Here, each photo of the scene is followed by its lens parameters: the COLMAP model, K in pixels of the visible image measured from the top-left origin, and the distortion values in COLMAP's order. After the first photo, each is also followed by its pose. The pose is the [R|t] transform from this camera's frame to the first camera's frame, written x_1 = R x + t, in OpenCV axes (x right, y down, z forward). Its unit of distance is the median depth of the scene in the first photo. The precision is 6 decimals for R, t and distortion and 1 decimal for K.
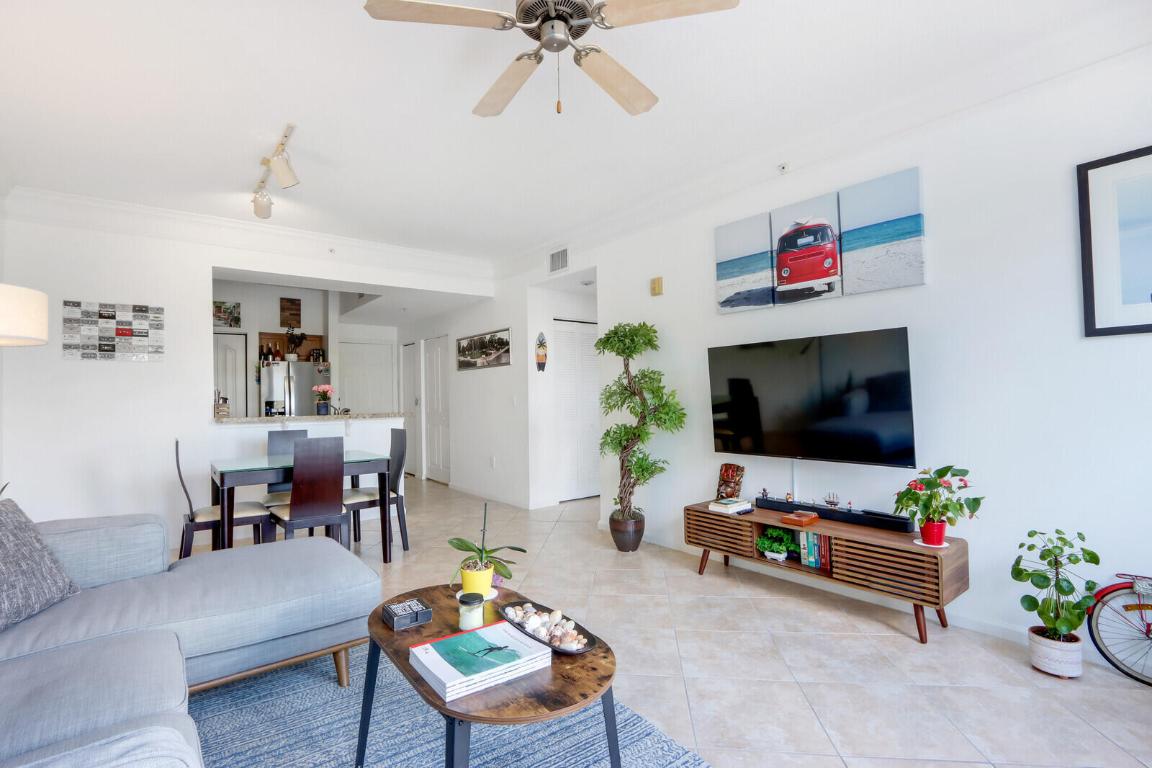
lens RADIAL K [[534.8, 0, 565.2], [0, 534.8, 387.1], [0, 0, 1]] dist [-0.019363, 0.002221]
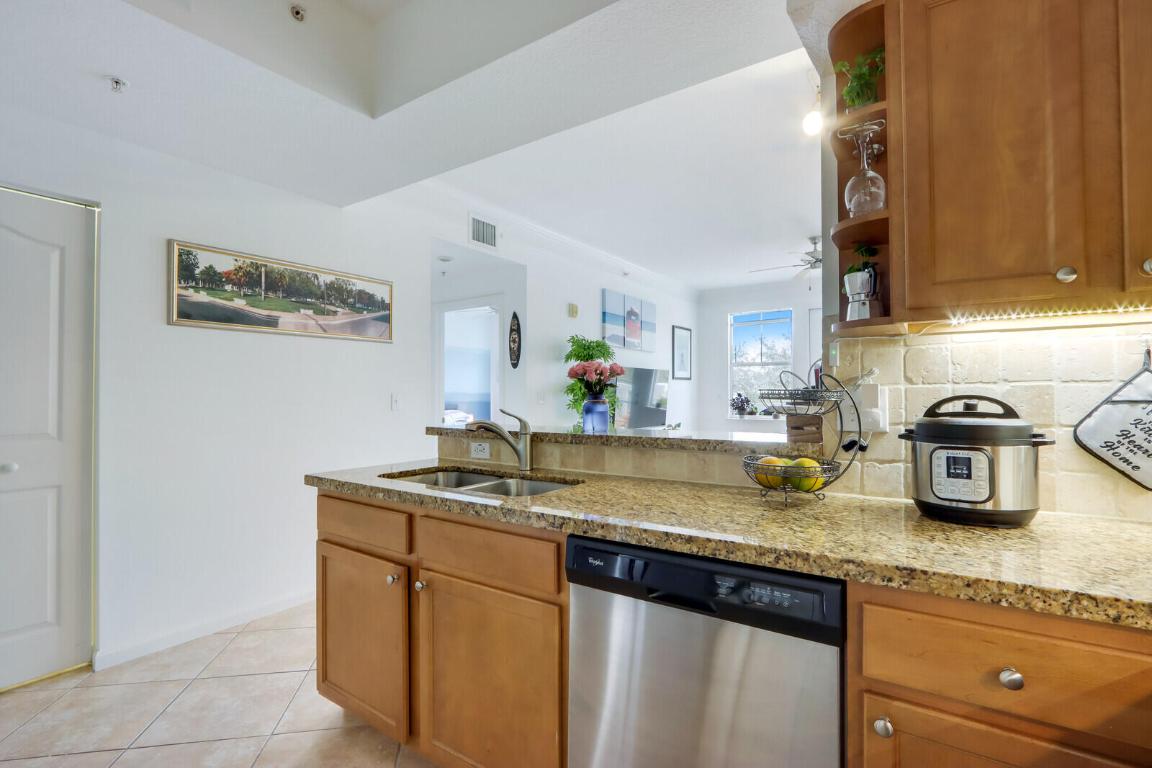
lens RADIAL K [[534.8, 0, 565.2], [0, 534.8, 387.1], [0, 0, 1]] dist [-0.019363, 0.002221]
pose [[-0.289958, 0.030230, 0.956562, -1.070625], [-0.010136, 0.999348, -0.034655, 0.039768], [-0.956986, -0.019744, -0.289463, 1.427502]]
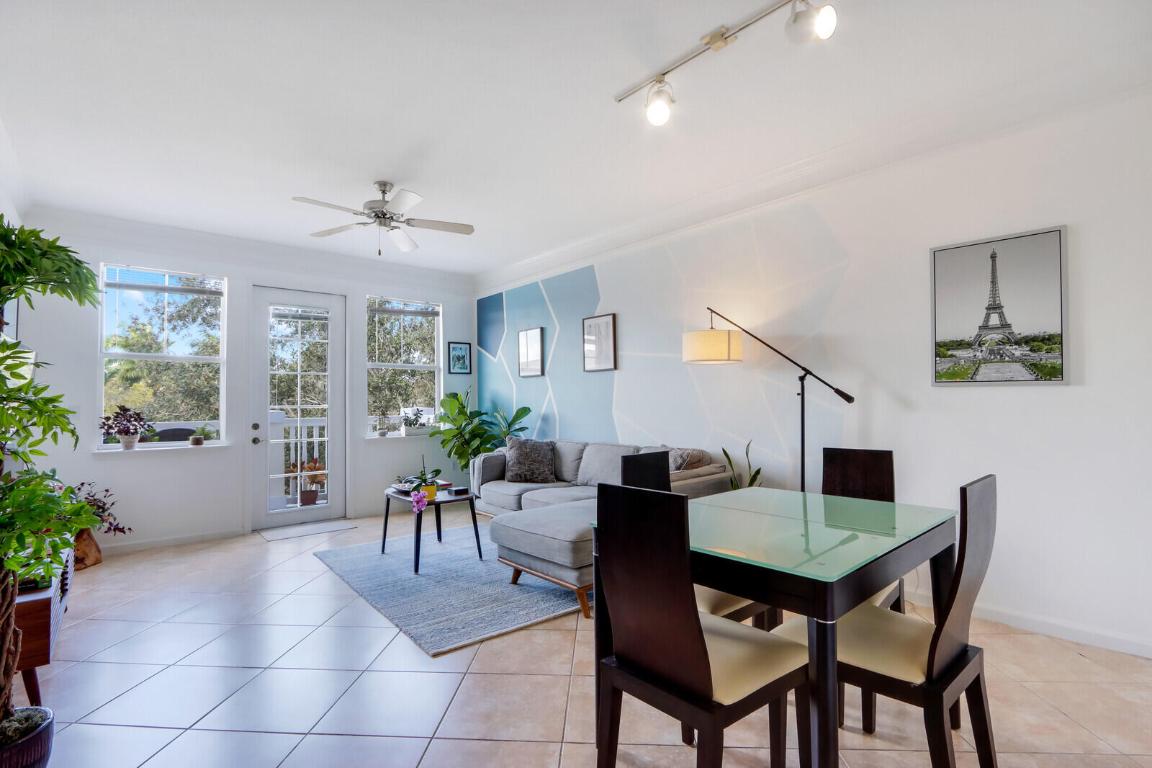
lens RADIAL K [[534.8, 0, 565.2], [0, 534.8, 387.1], [0, 0, 1]] dist [-0.019363, 0.002221]
pose [[-0.998246, 0.029236, -0.051482, -0.269968], [0.031859, 0.998196, -0.050888, 0.035283], [0.049901, -0.052439, -0.997377, 1.398343]]
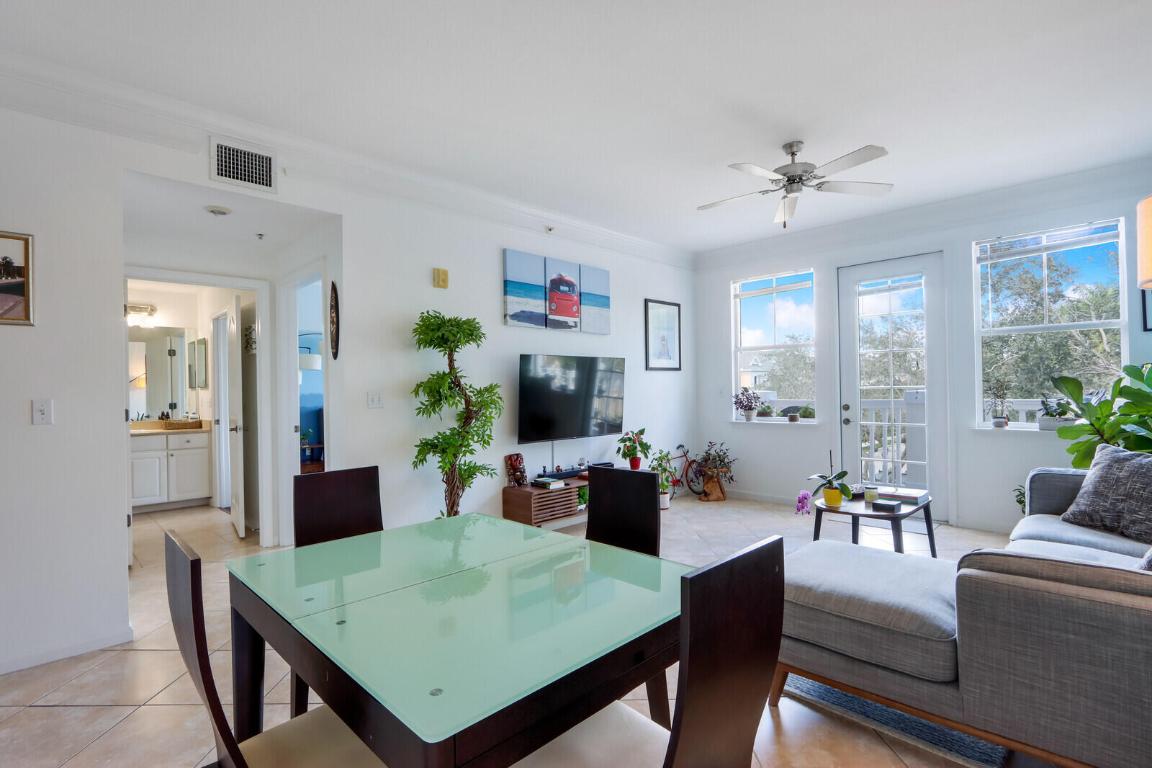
lens RADIAL K [[547.5, 0, 564.8], [0, 547.5, 388.6], [0, 0, 1]] dist [-0.016421, 0.000315]
pose [[-0.116017, 0.021784, 0.993008, -0.812485], [0.001041, 0.999762, -0.021811, 0.024028], [-0.993247, -0.001497, -0.116012, 0.925498]]
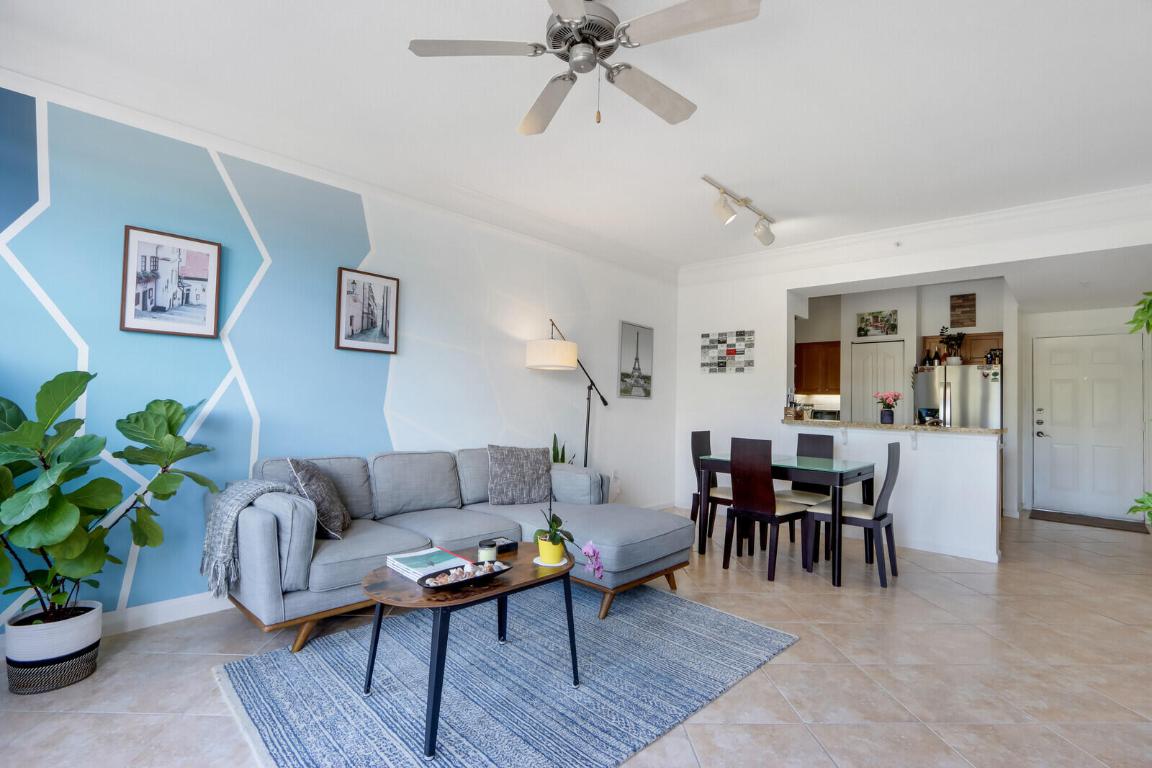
lens RADIAL K [[534.8, 0, 565.2], [0, 534.8, 387.1], [0, 0, 1]] dist [-0.019363, 0.002221]
pose [[0.144733, -0.005412, -0.989456, 0.473309], [-0.007651, 0.999949, -0.006589, -0.001032], [0.989441, 0.008524, 0.144684, 0.382278]]
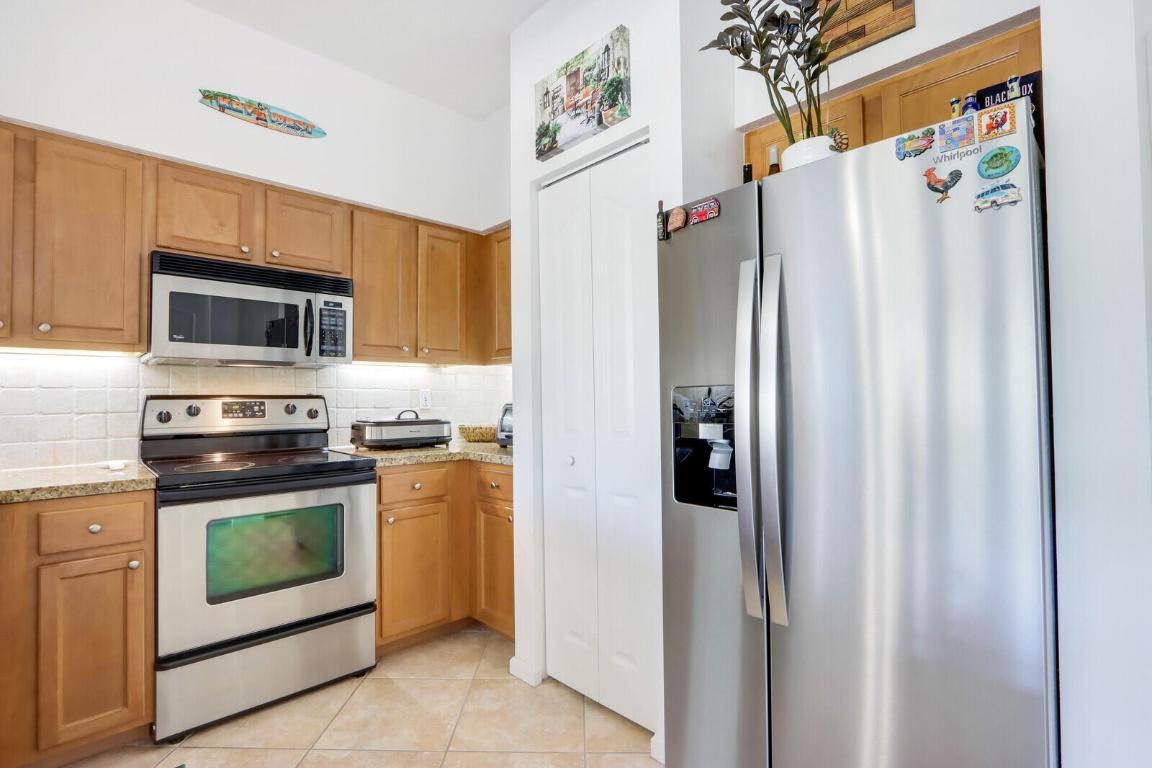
lens RADIAL K [[534.8, 0, 565.2], [0, 534.8, 387.1], [0, 0, 1]] dist [-0.019363, 0.002221]
pose [[0.098037, -0.005080, -0.995170, -0.566841], [0.027653, 0.999615, -0.002378, 0.042681], [0.994798, -0.027286, 0.098140, 1.531945]]
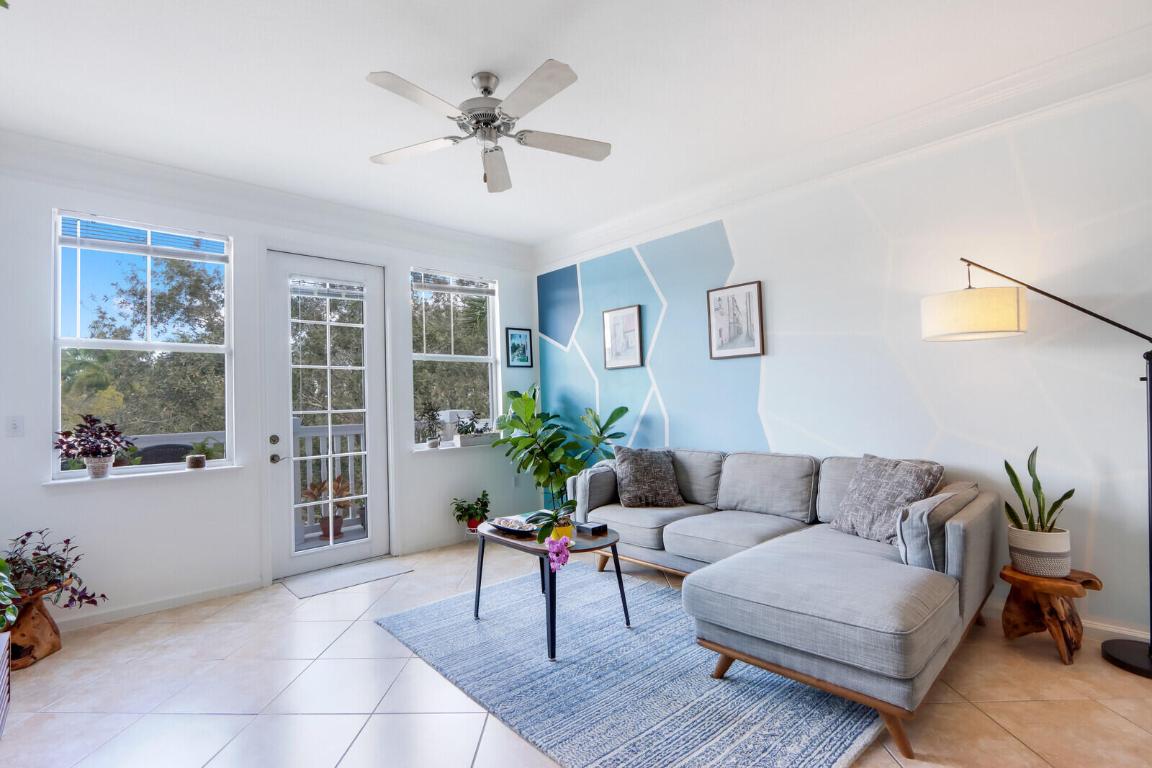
lens RADIAL K [[534.8, 0, 565.2], [0, 534.8, 387.1], [0, 0, 1]] dist [-0.019363, 0.002221]
pose [[-0.994923, 0.045656, -0.089688, -0.031219], [0.050258, 0.997497, -0.049738, 0.021620], [0.087193, -0.053993, -0.994727, 1.083150]]
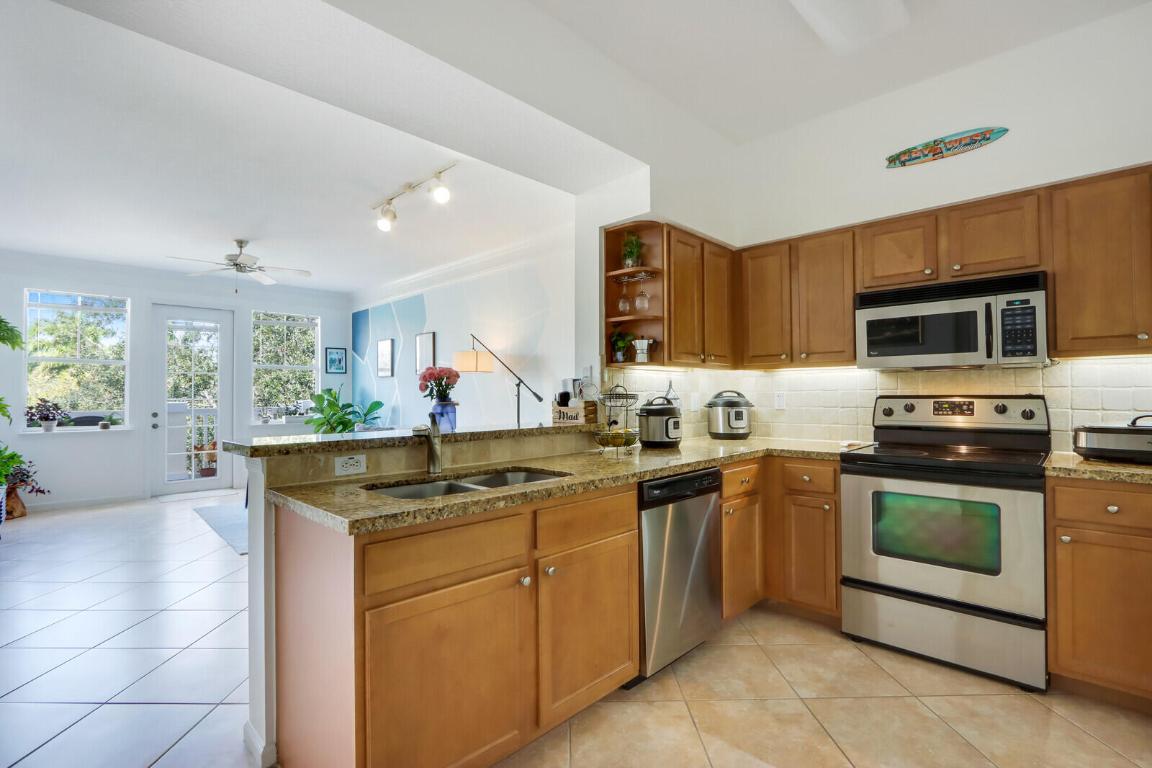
lens RADIAL K [[534.8, 0, 565.2], [0, 534.8, 387.1], [0, 0, 1]] dist [-0.019363, 0.002221]
pose [[-0.991655, 0.020243, -0.127325, -0.623888], [0.024605, 0.999160, -0.032782, 0.039779], [0.126554, -0.035641, -0.991319, 1.841629]]
